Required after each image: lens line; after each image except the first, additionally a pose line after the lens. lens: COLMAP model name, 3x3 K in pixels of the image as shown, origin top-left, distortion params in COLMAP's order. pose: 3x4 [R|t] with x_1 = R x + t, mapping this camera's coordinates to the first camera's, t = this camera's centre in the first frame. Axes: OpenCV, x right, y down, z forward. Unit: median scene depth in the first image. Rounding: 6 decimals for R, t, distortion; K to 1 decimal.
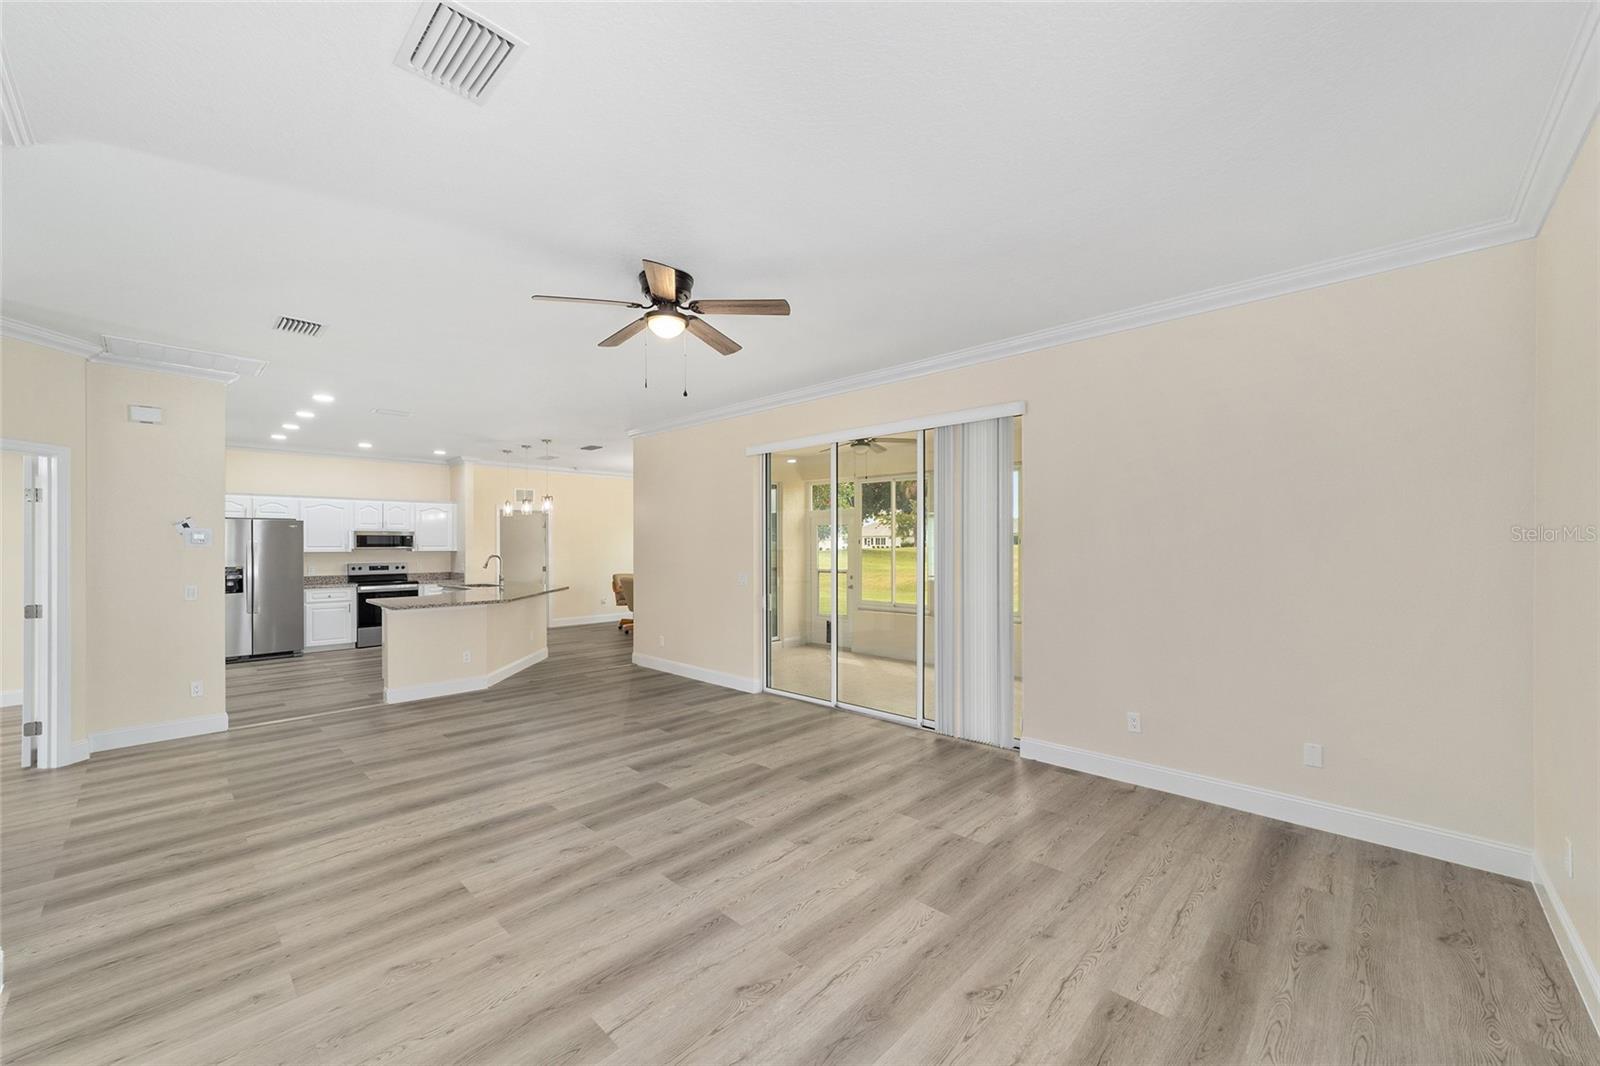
lens RADIAL K [[625.9, 0, 792.5], [0, 625.9, 542.3], [0, 0, 1]] dist [-0.013825, 0.005976]
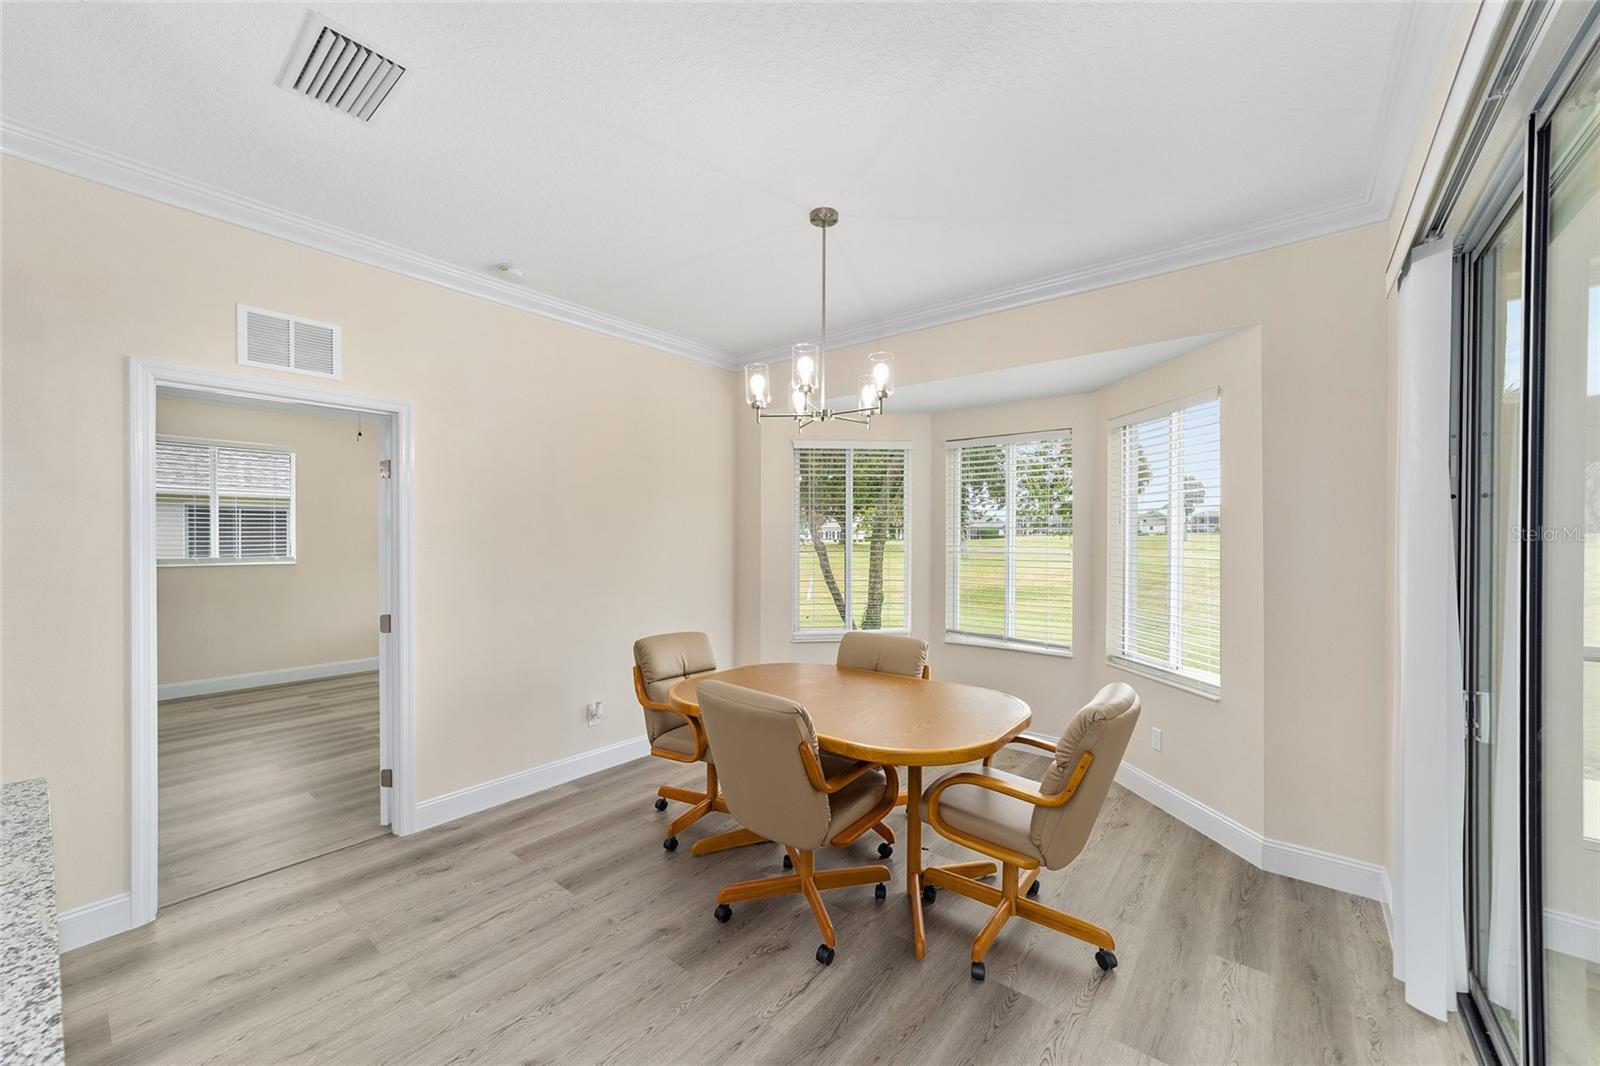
lens RADIAL K [[608.0, 0, 793.7], [0, 608.0, 536.6], [0, 0, 1]] dist [-0.006154, 0.000260]
pose [[0.996306, 0.007827, 0.085515, -0.565326], [-0.008077, 0.999964, 0.002576, 0.003693], [-0.085492, -0.003257, 0.996334, 1.708798]]
